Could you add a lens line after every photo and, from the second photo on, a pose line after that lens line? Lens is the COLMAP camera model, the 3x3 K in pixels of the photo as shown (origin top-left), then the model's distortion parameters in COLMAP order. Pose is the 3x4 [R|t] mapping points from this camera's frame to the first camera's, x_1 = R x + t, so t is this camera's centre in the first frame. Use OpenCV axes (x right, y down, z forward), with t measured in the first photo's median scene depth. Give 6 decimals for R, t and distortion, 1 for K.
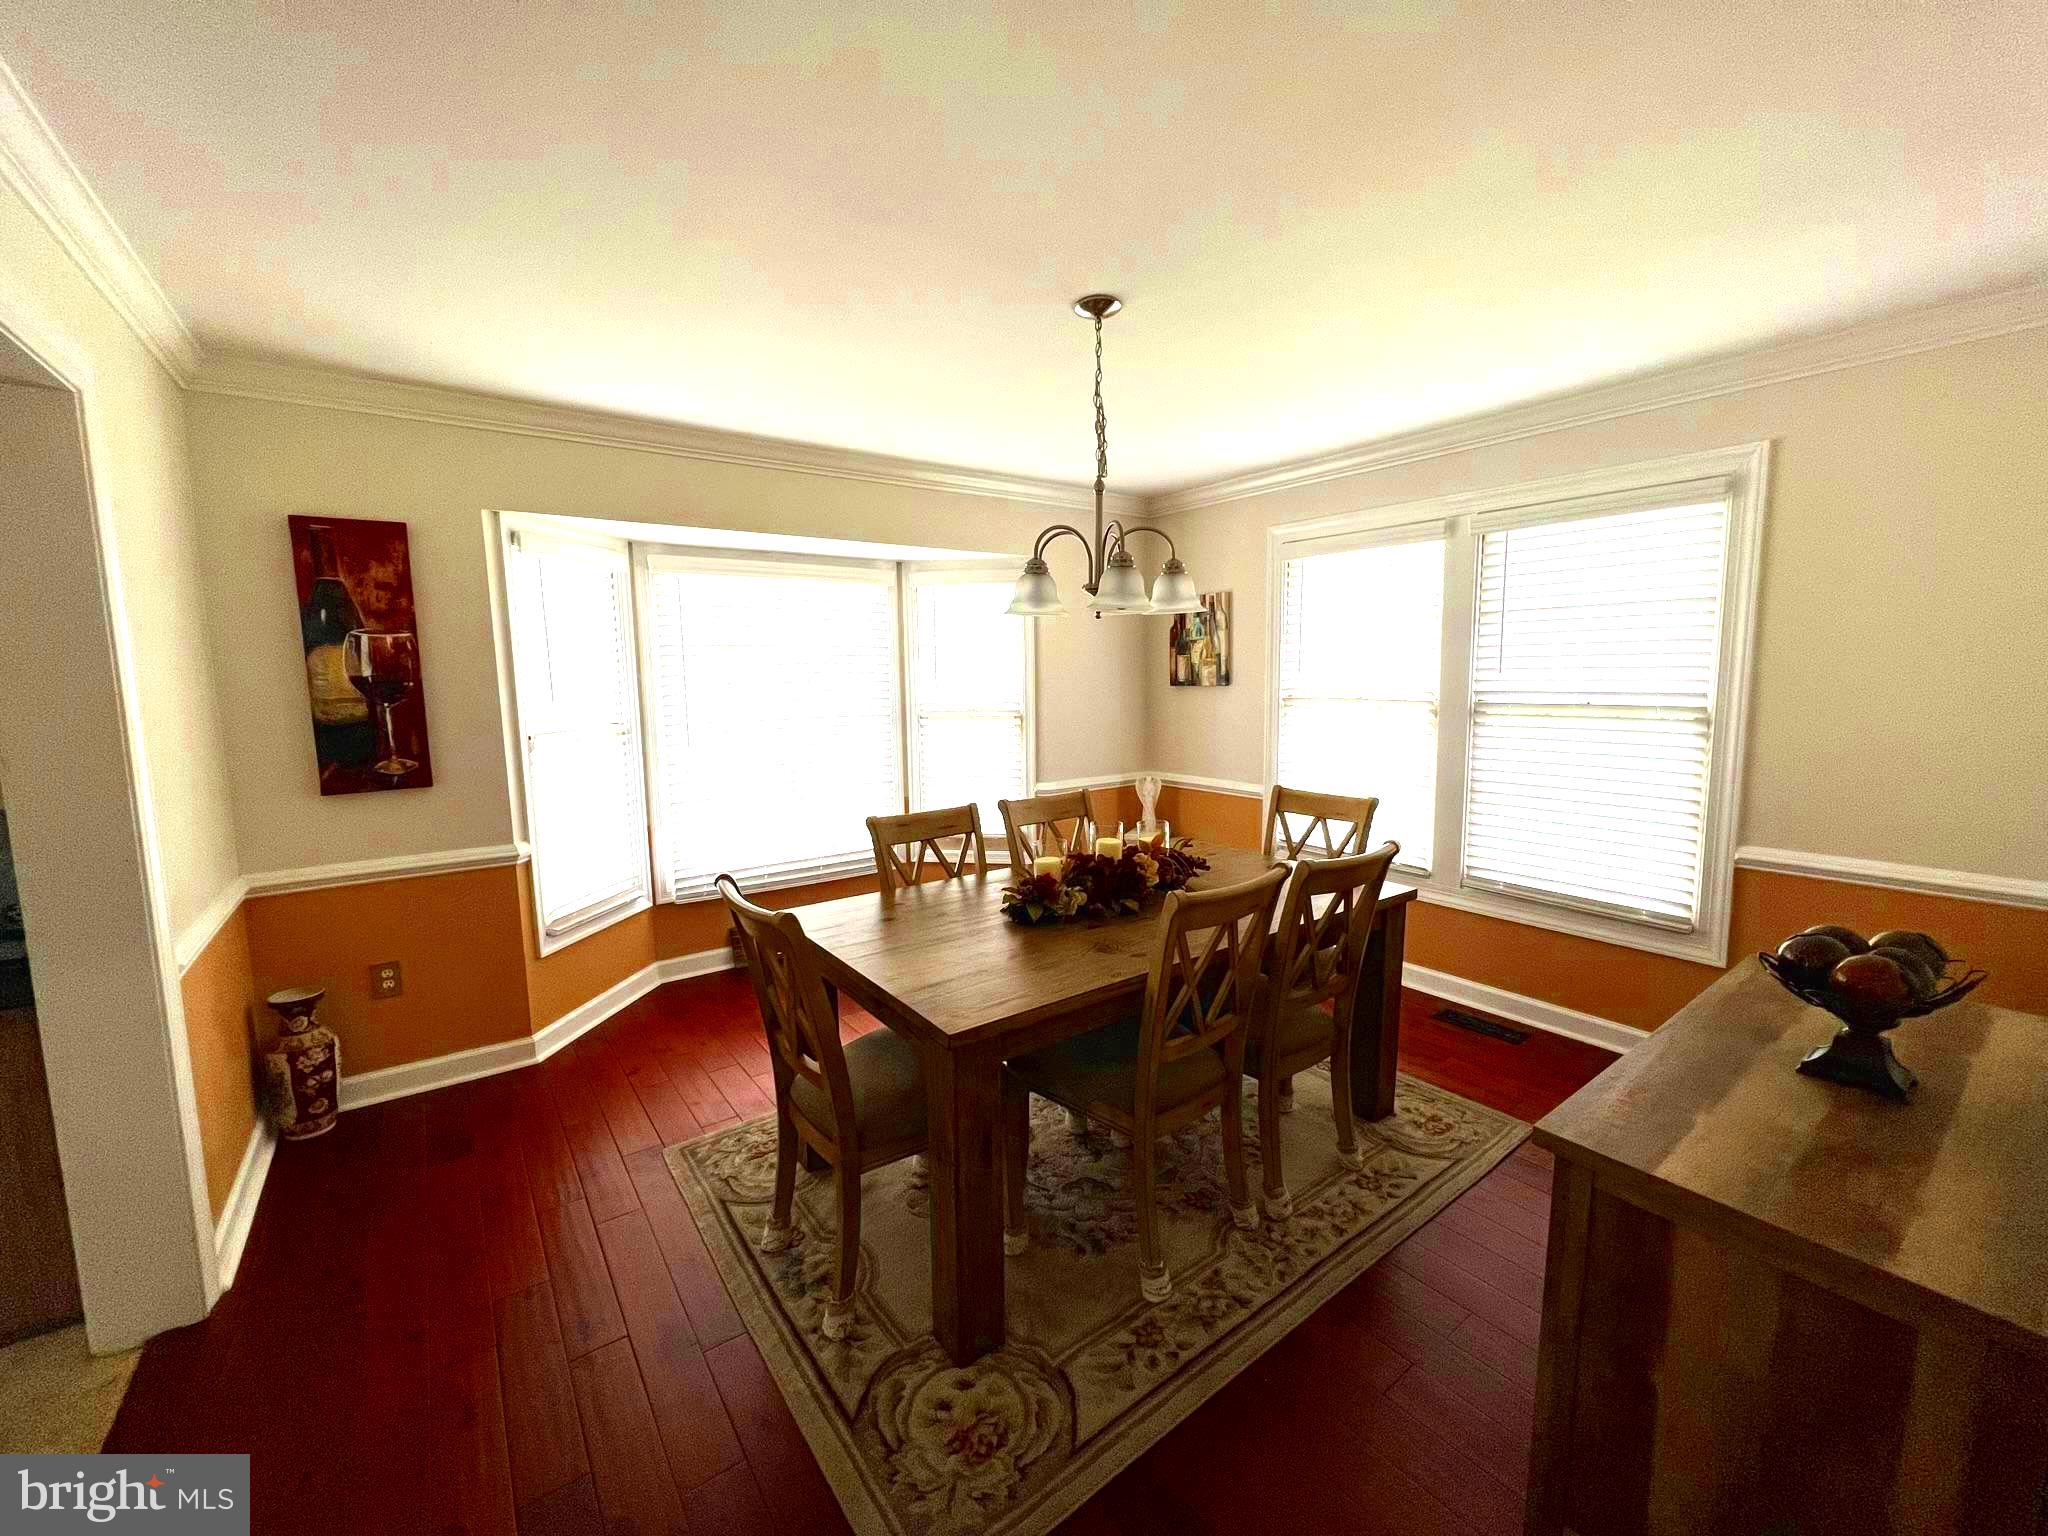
lens RADIAL K [[820.4, 0, 1013.6], [0, 820.4, 771.0], [0, 0, 1]] dist [-0.001980, 0.000898]
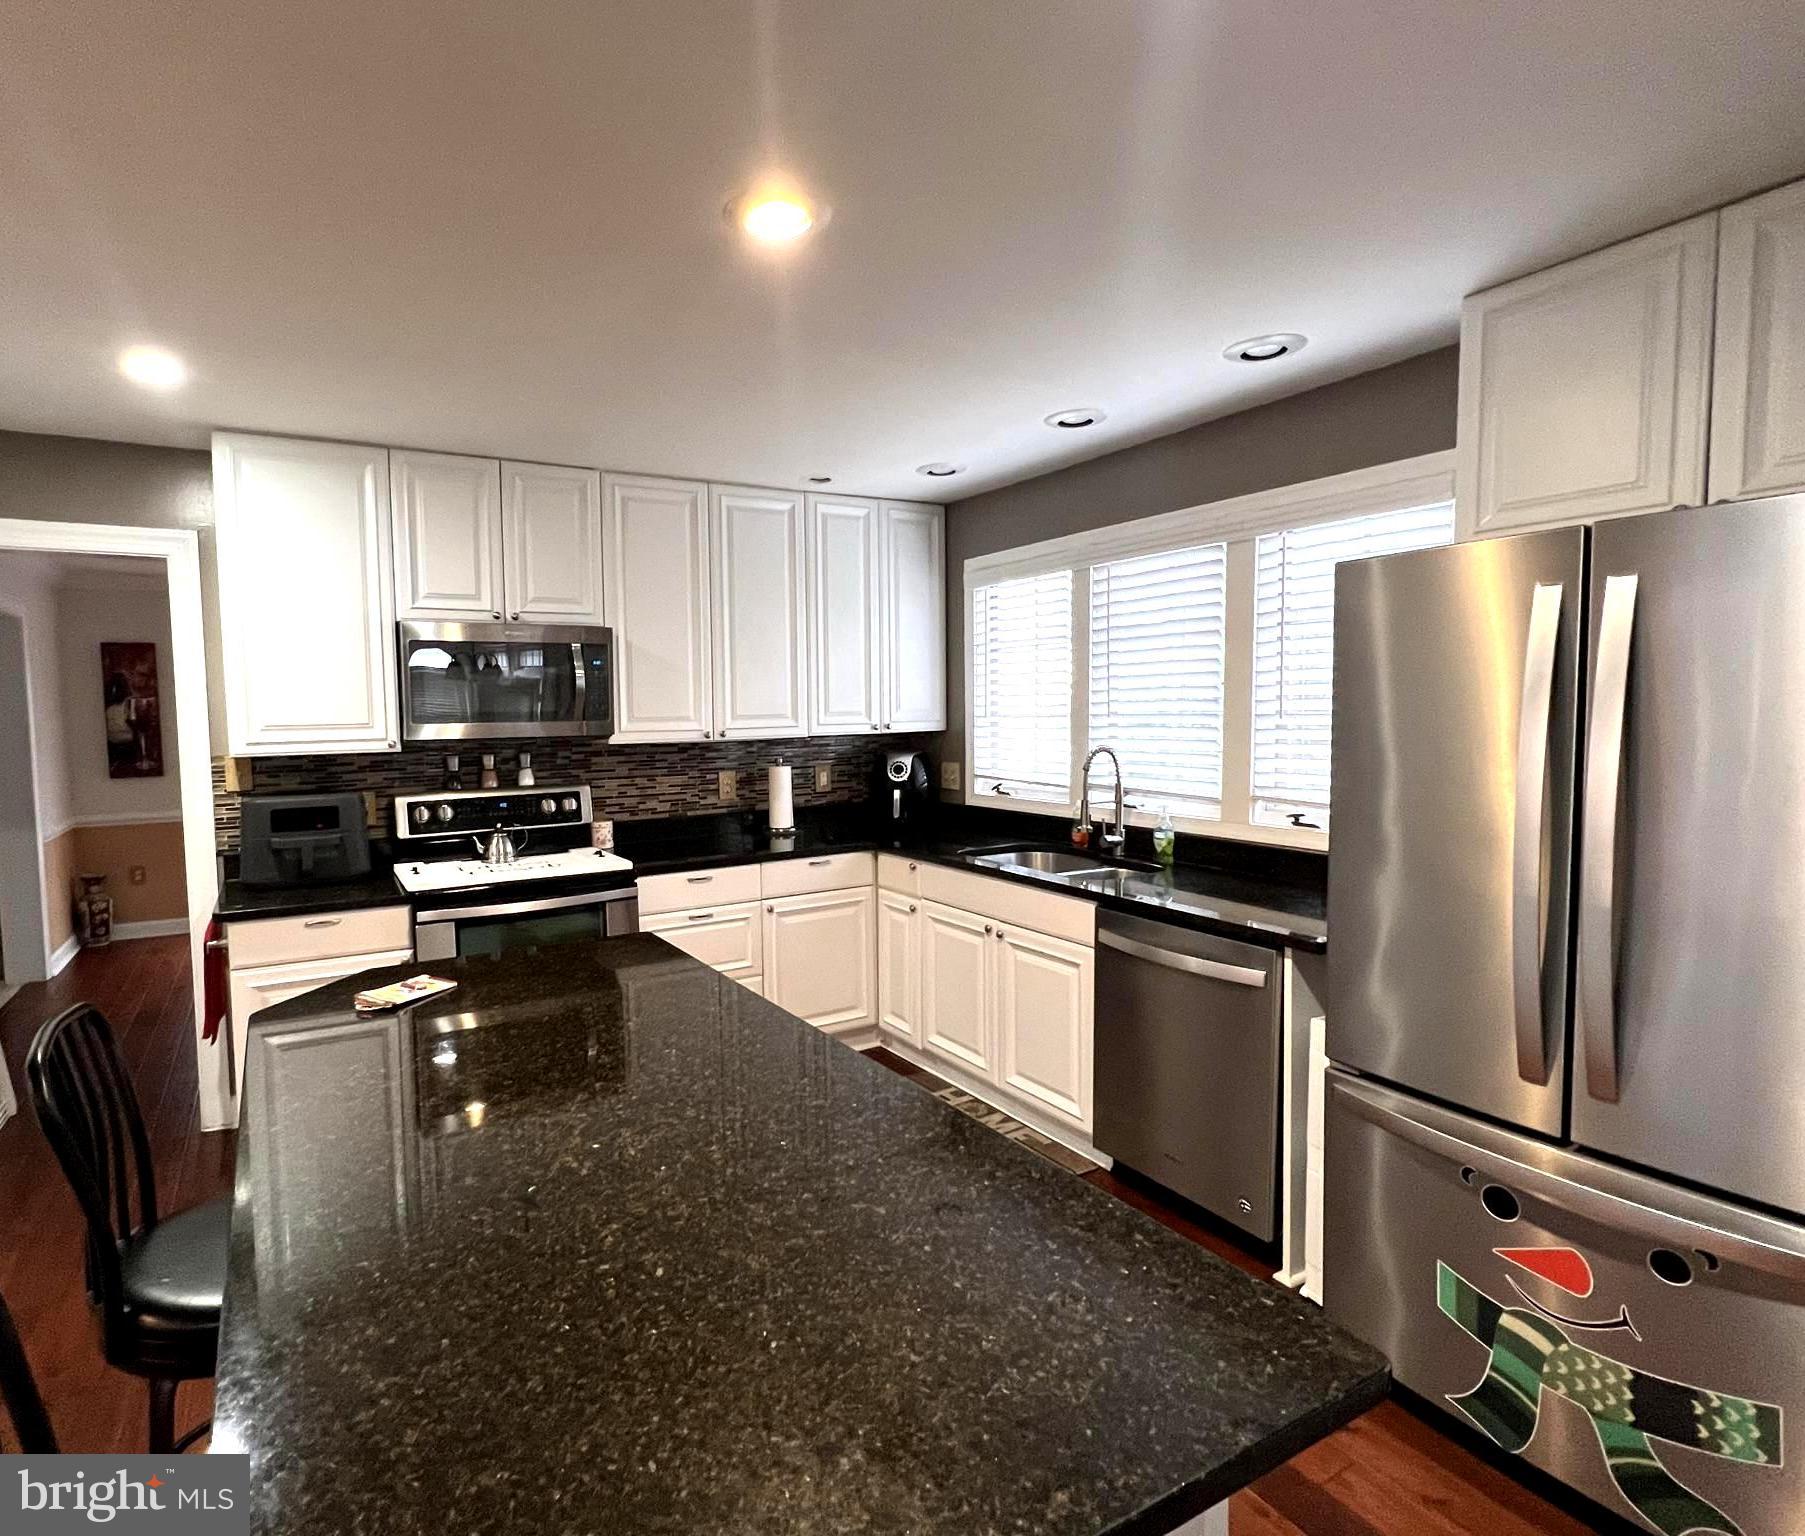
lens RADIAL K [[947.4, 0, 790.5], [0, 947.4, 770.7], [0, 0, 1]] dist [-0.003298, 0.000393]
pose [[0.991244, 0.009179, -0.131726, 1.114125], [-0.014893, 0.998987, -0.042460, 0.083742], [0.131203, 0.044050, 0.990376, -1.078481]]
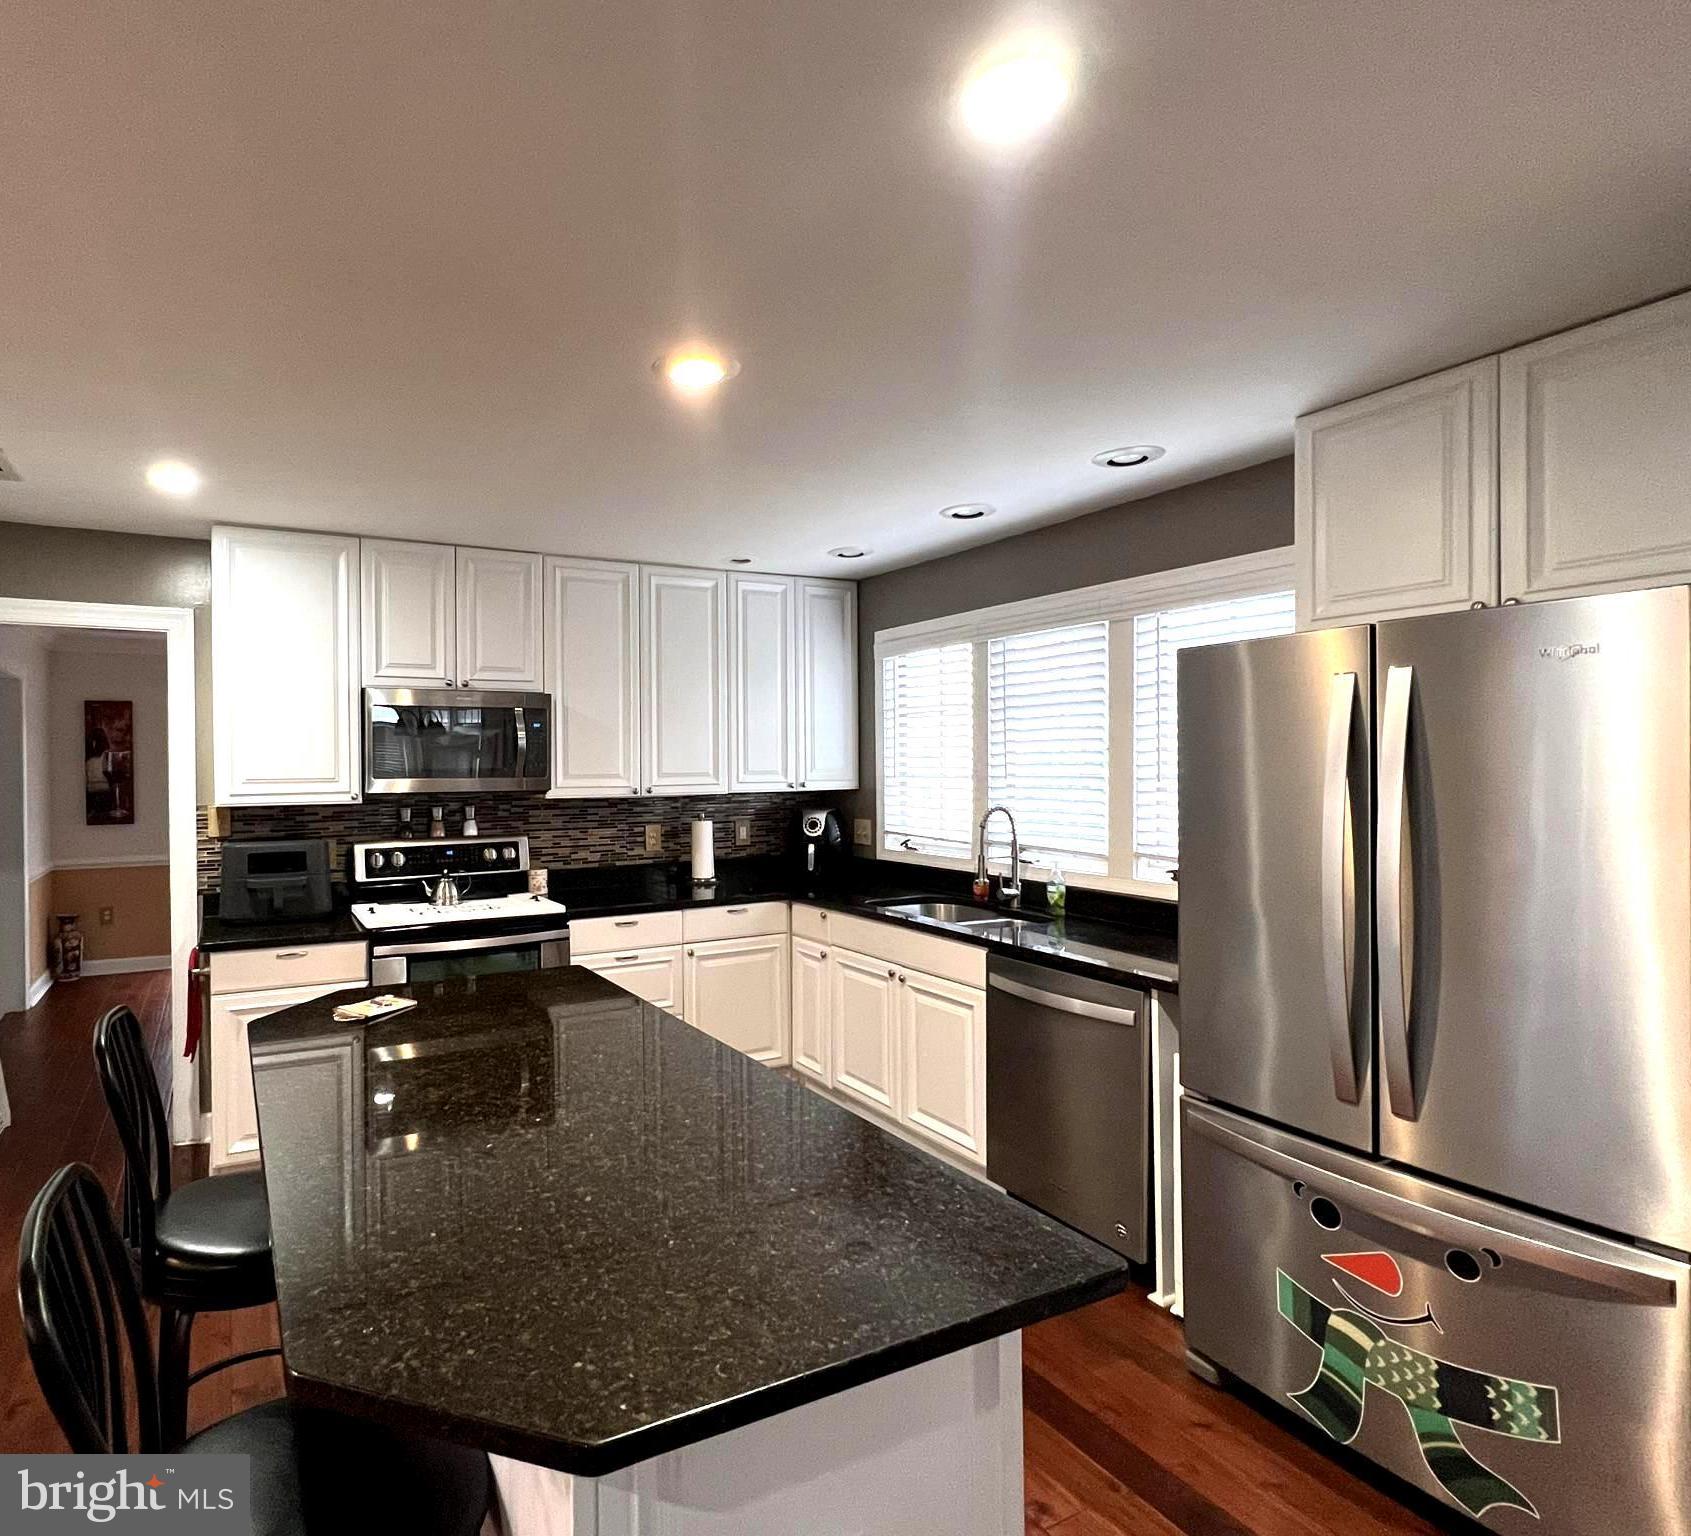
lens RADIAL K [[950.2, 0, 673.7], [0, 950.2, 770.4], [0, 0, 1]] dist [-0.003248, 0.000689]
pose [[0.983394, 0.010496, -0.181180, 1.146172], [-0.029093, 0.994532, -0.100297, 0.092010], [0.179136, 0.103902, 0.978322, -1.204217]]
